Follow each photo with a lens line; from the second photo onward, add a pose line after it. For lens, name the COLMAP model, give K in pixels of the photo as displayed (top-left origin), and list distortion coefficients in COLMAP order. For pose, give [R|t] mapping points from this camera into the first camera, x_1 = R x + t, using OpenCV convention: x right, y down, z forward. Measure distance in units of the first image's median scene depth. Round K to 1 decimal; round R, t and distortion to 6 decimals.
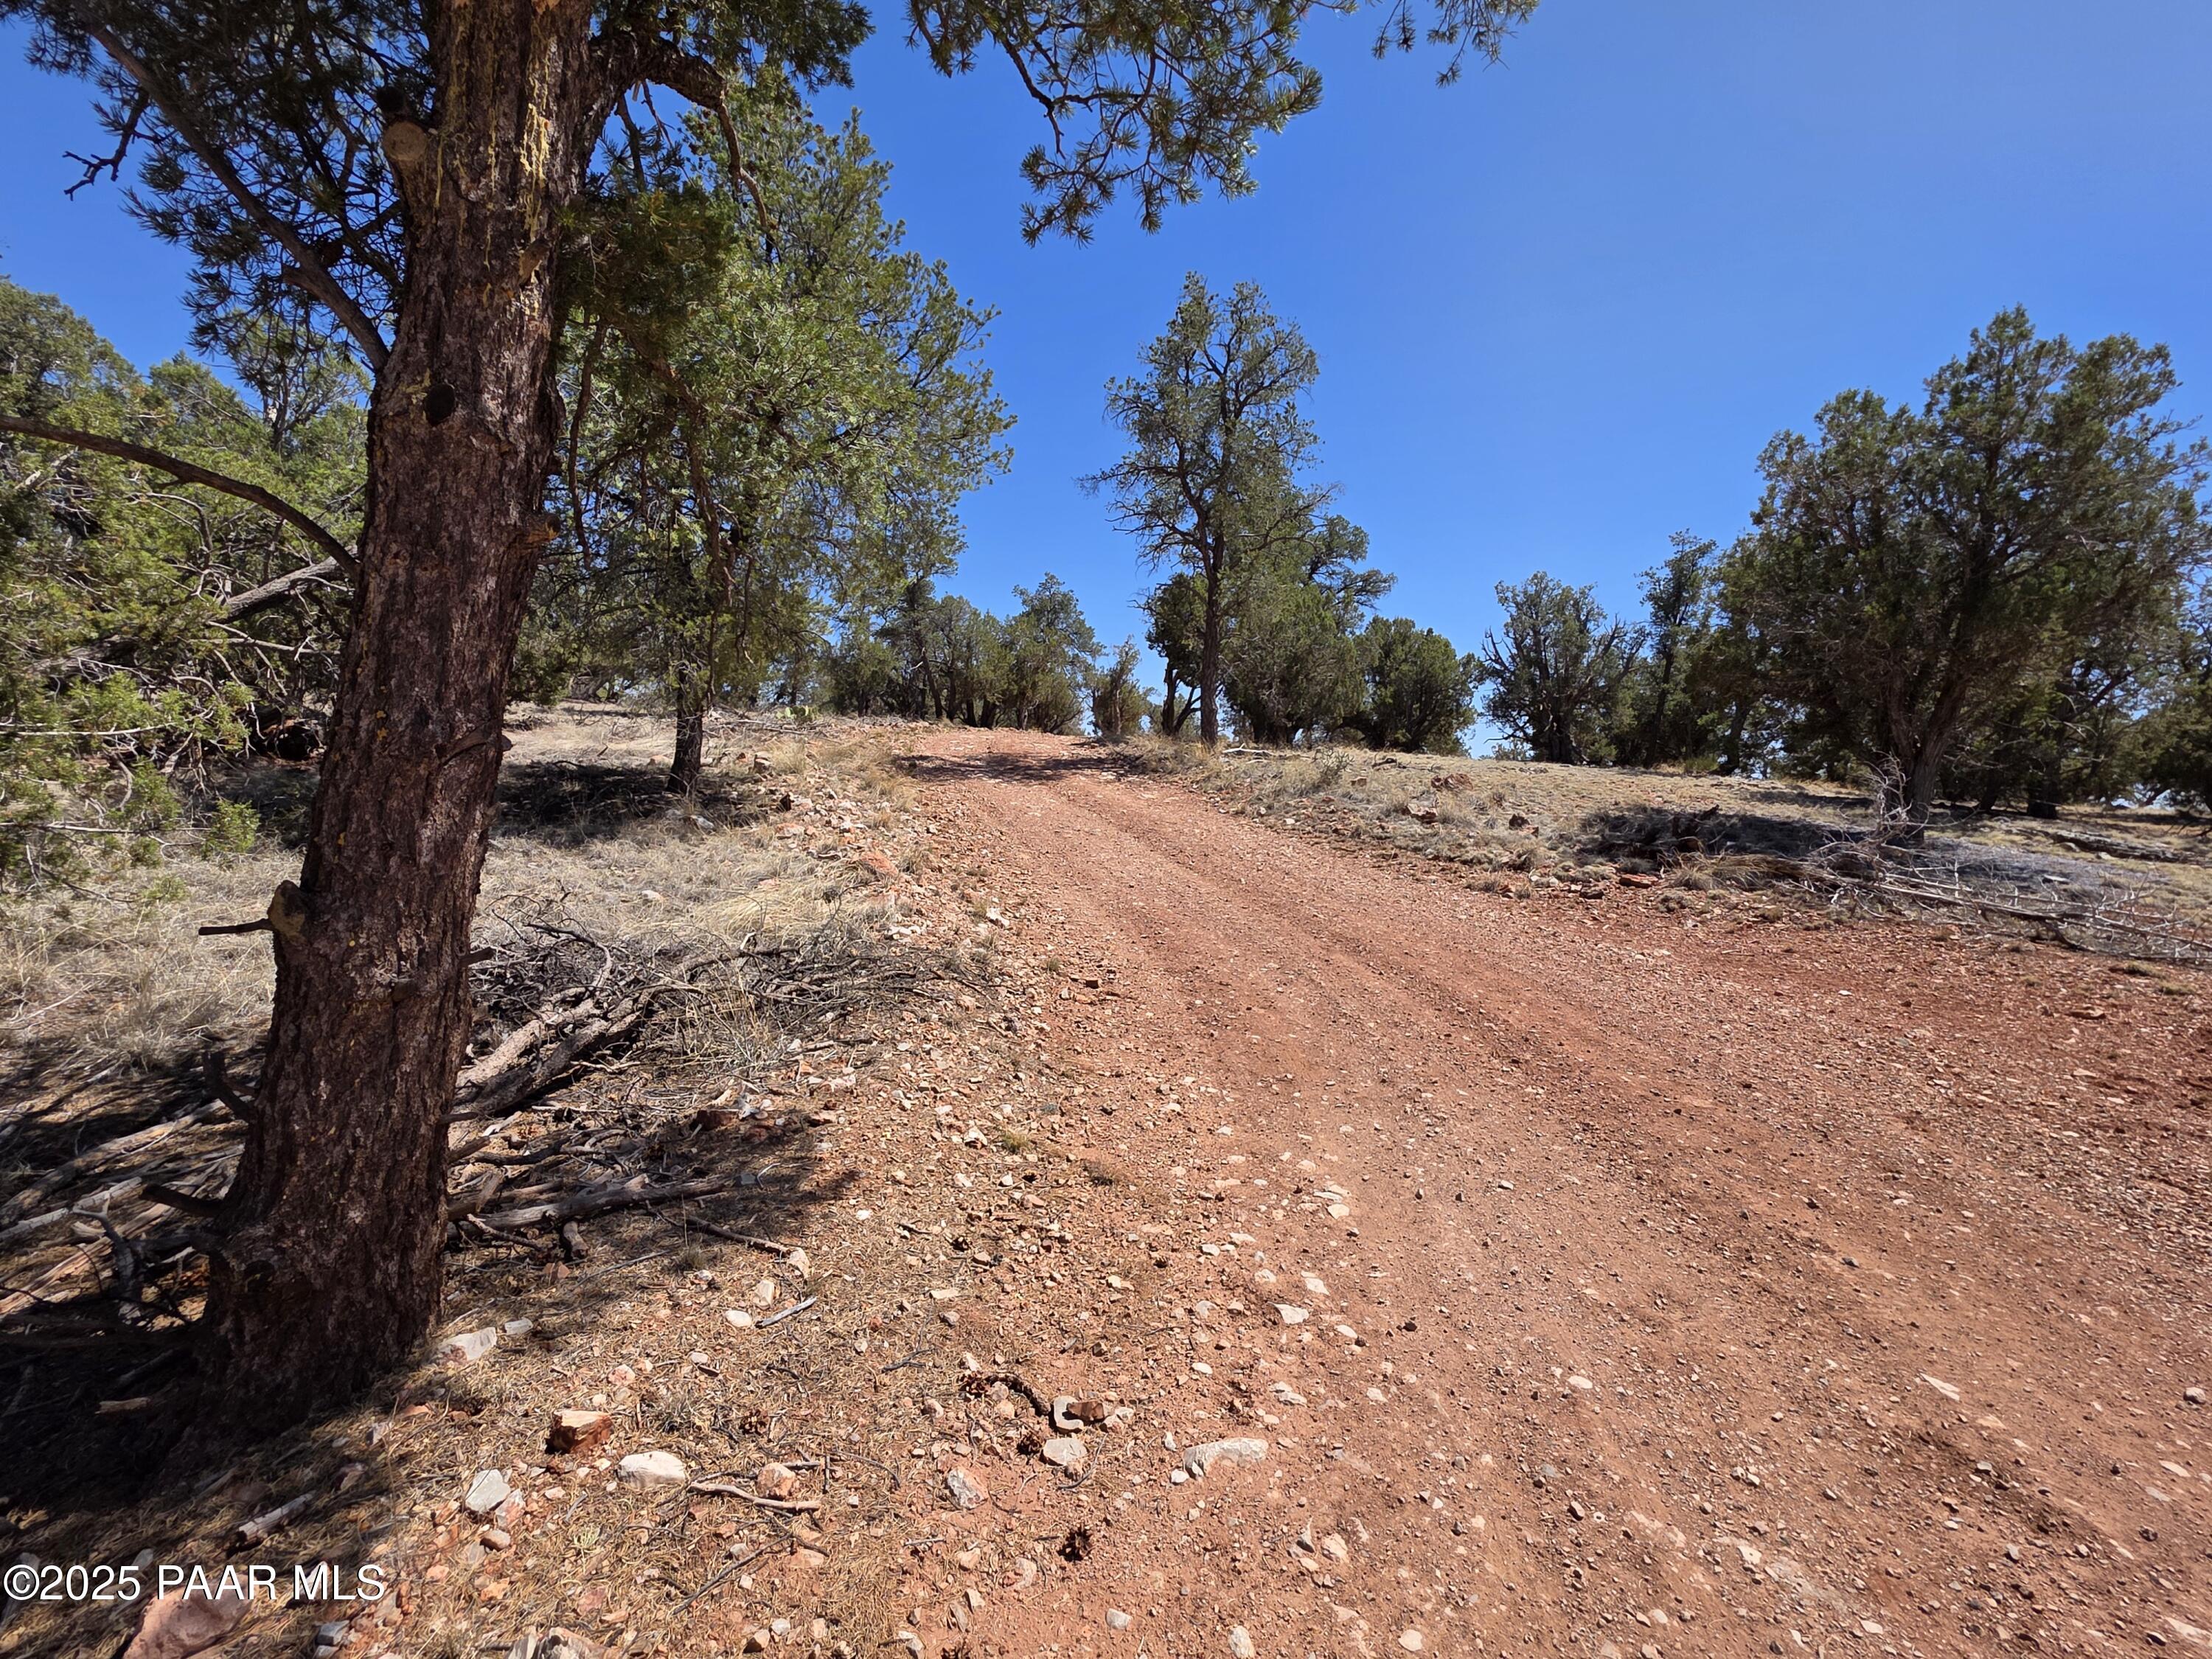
lens RADIAL K [[1007.6, 0, 1103.1], [0, 1007.6, 831.0], [0, 0, 1]] dist [0.001147, 0.001088]
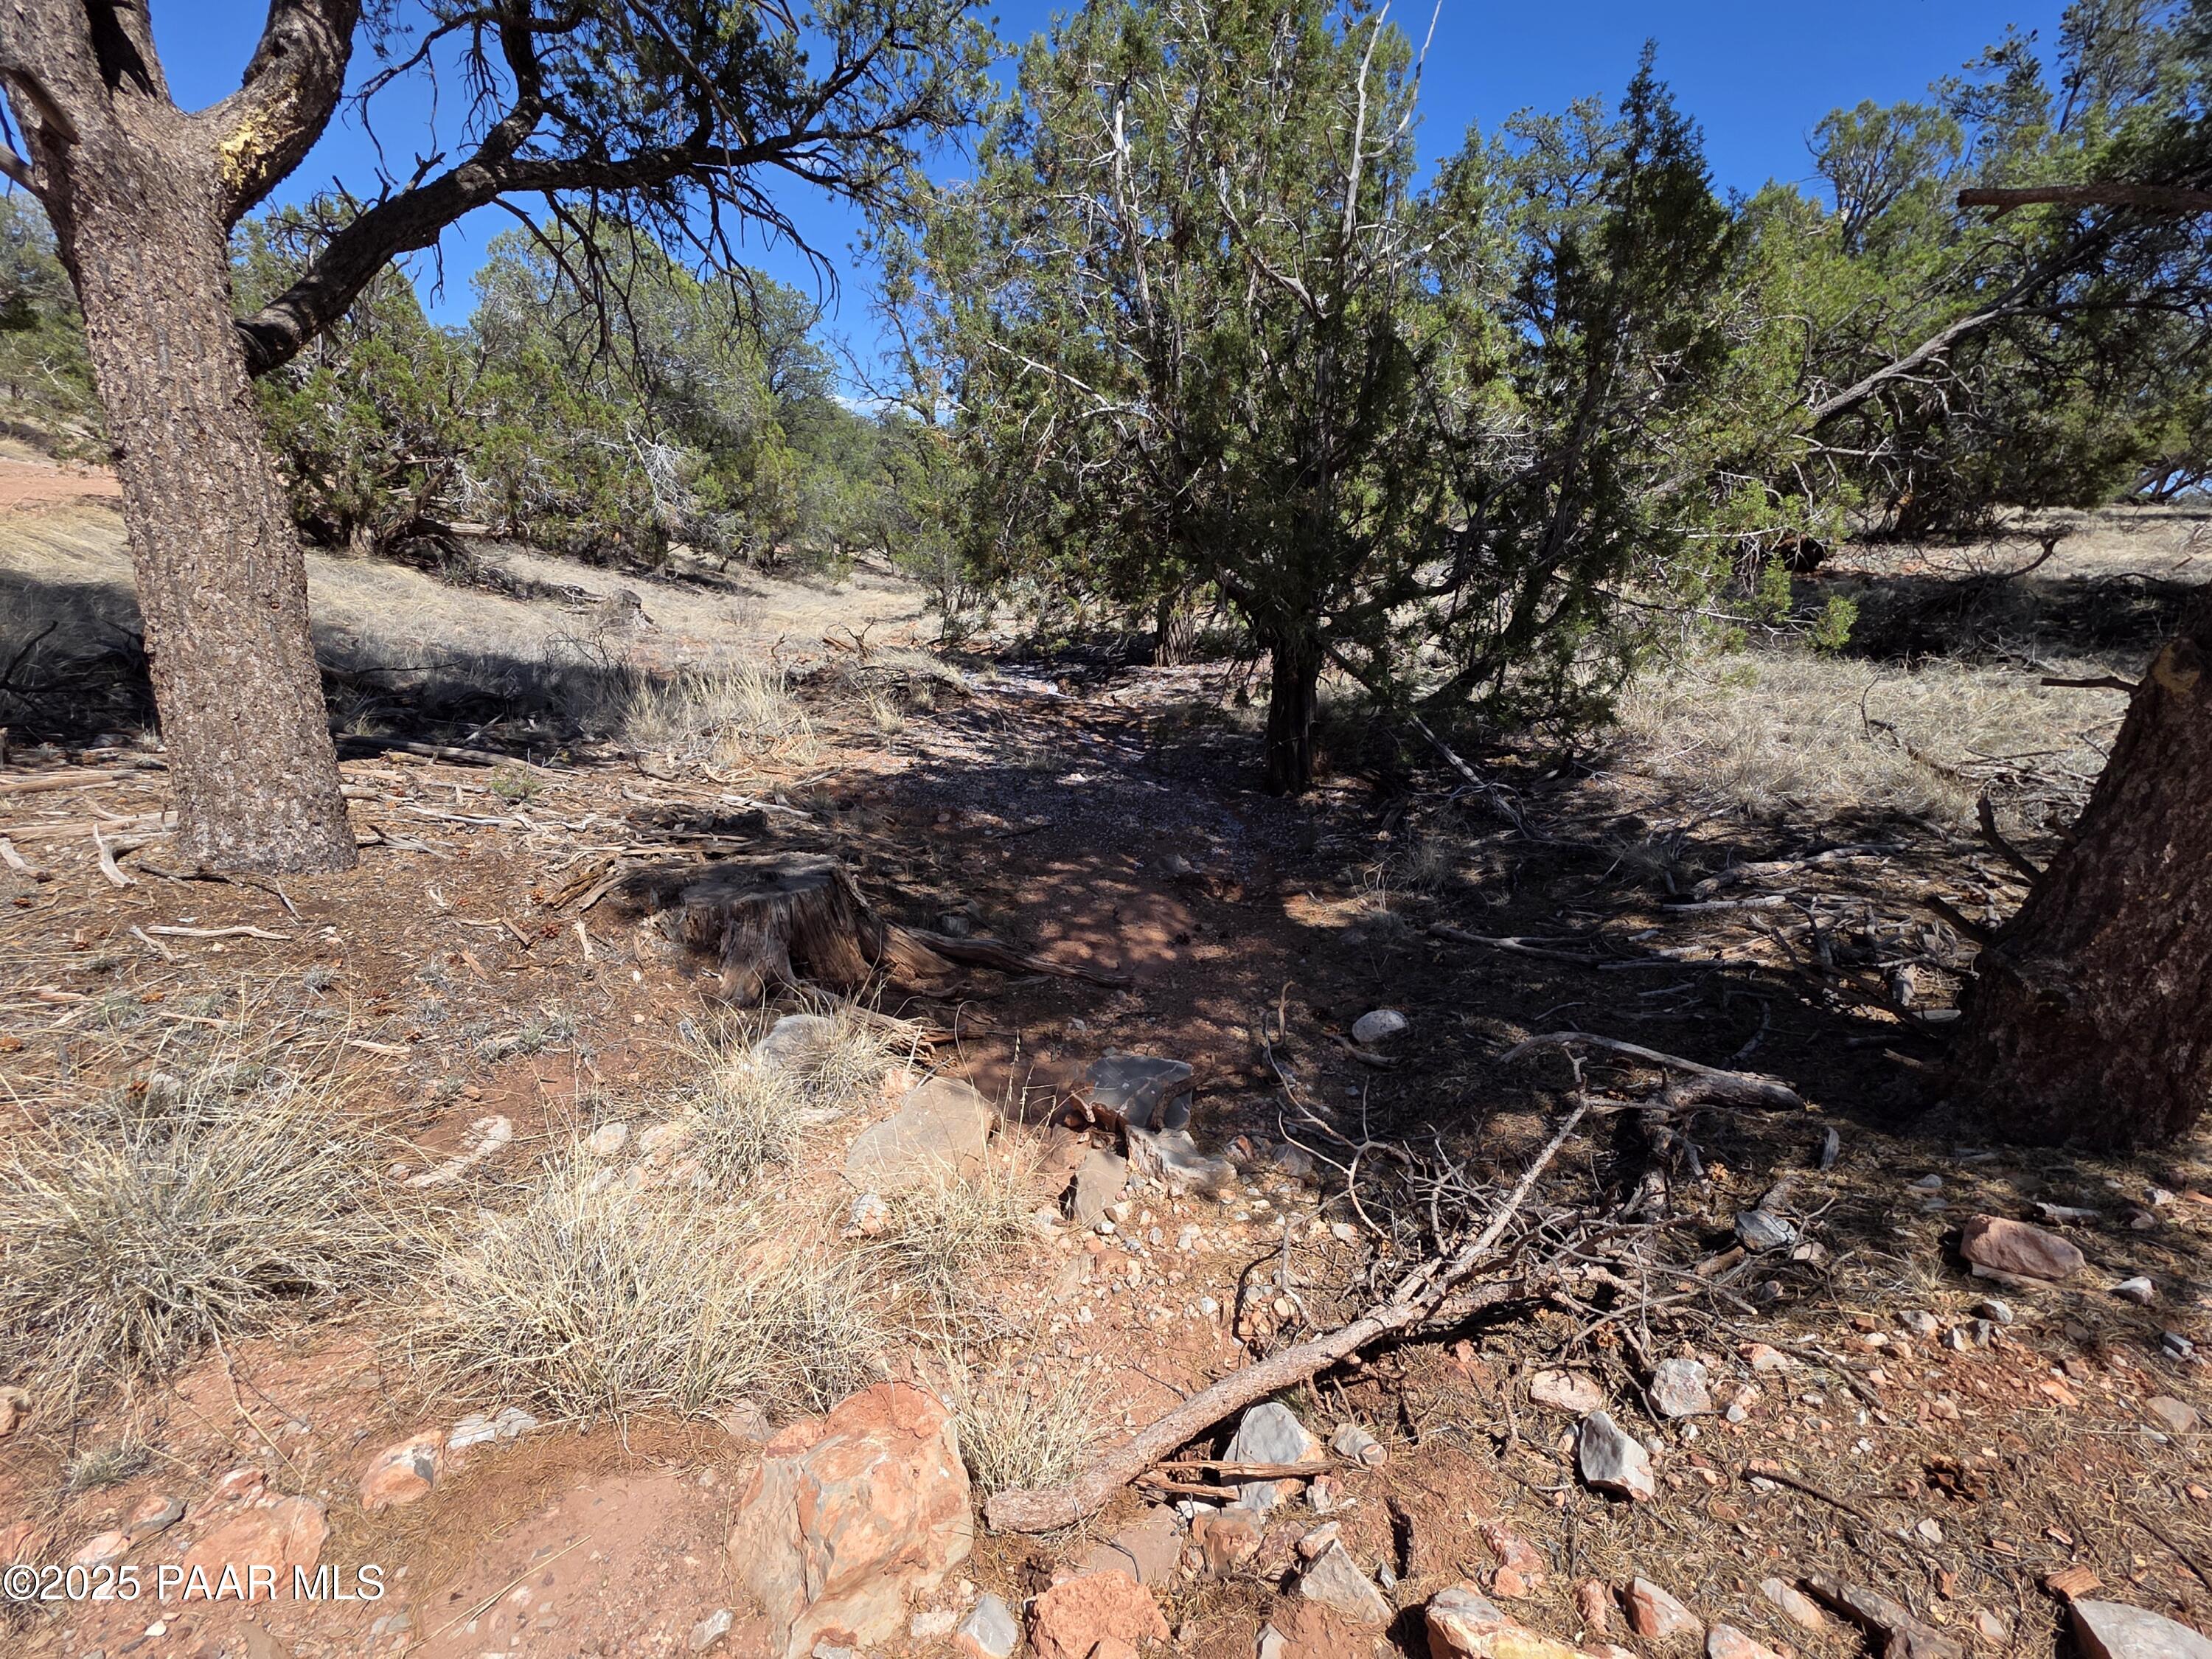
lens RADIAL K [[1007.6, 0, 1103.6], [0, 1007.6, 827.2], [0, 0, 1]] dist [0.001147, 0.001088]
pose [[0.326049, 0.233812, -0.915982, -0.090538], [-0.075131, 0.972276, 0.221438, 0.038458], [0.942363, -0.003381, 0.334576, -0.126569]]
